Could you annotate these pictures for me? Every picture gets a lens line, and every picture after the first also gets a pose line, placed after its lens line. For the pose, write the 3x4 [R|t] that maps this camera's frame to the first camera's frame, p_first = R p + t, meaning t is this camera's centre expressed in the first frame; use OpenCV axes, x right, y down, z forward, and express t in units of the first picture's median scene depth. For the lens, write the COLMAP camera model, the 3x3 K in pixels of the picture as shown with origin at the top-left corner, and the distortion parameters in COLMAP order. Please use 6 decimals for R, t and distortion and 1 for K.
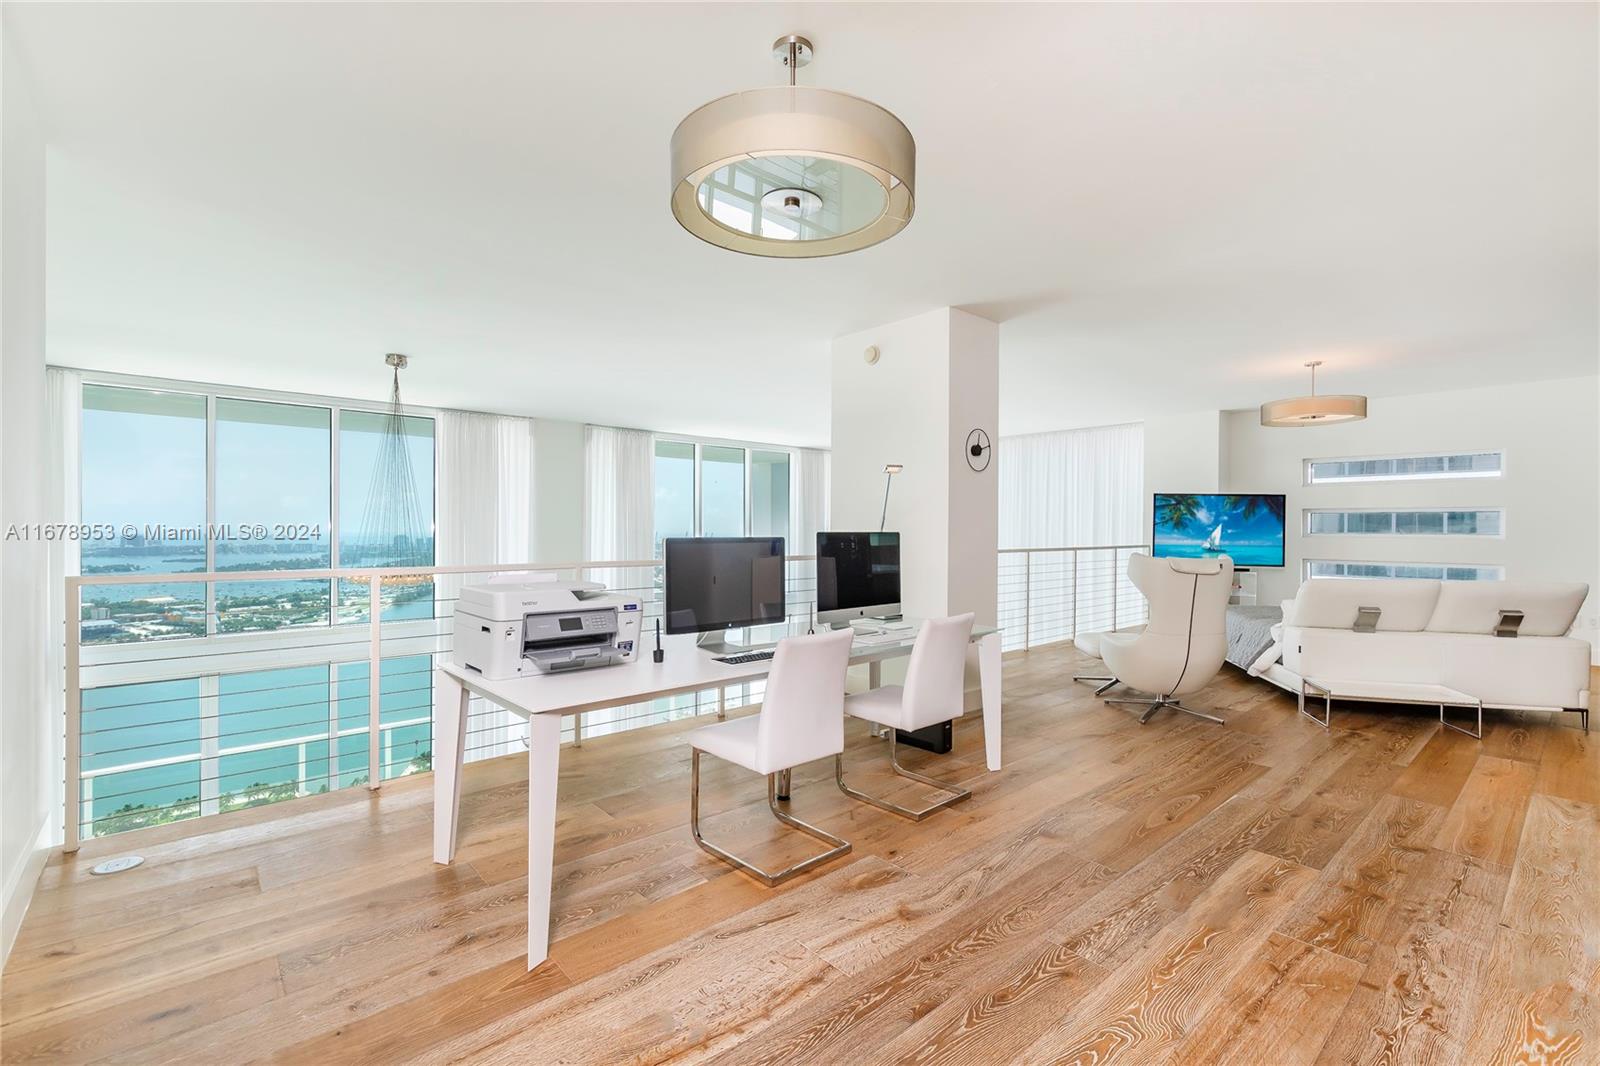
lens RADIAL K [[751.0, 0, 774.5], [0, 751.0, 535.5], [0, 0, 1]] dist [0.013928, -0.000297]
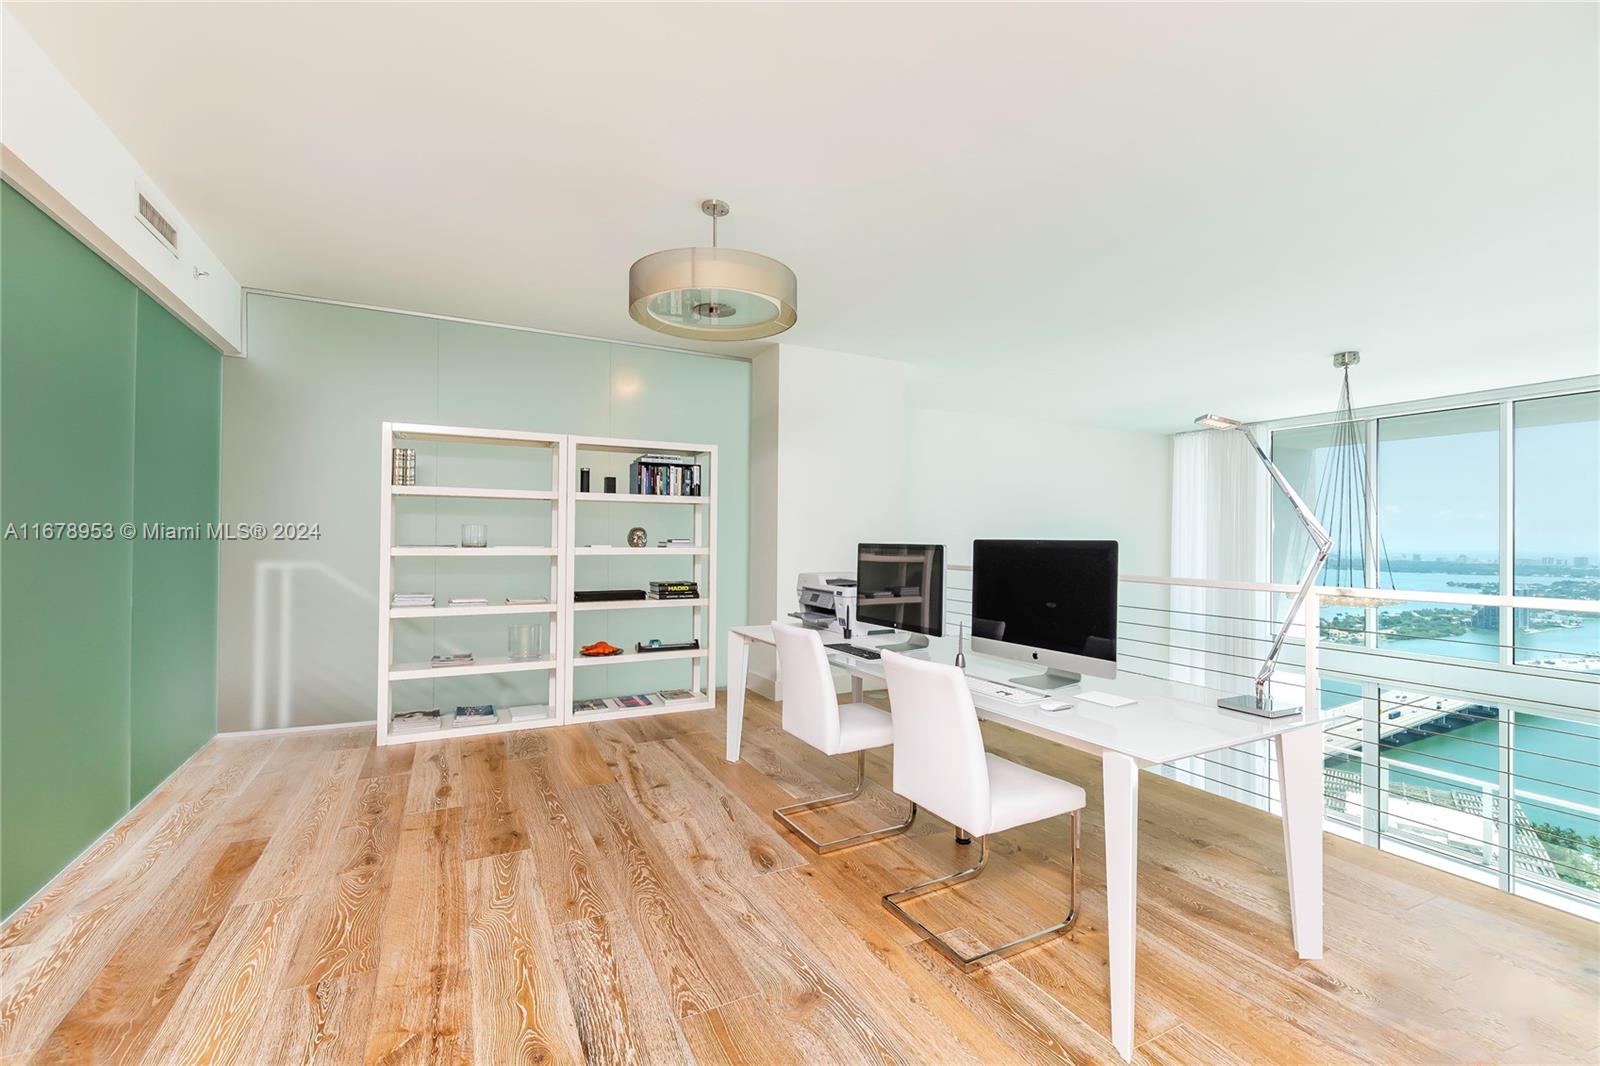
lens RADIAL K [[652.3, 0, 760.5], [0, 652.3, 536.1], [0, 0, 1]] dist [0.017604, -0.000082]
pose [[-0.277842, -0.010782, -0.960566, 1.090742], [-0.020379, 0.999778, -0.005328, 0.001072], [0.960411, 0.018095, -0.278000, 1.305896]]
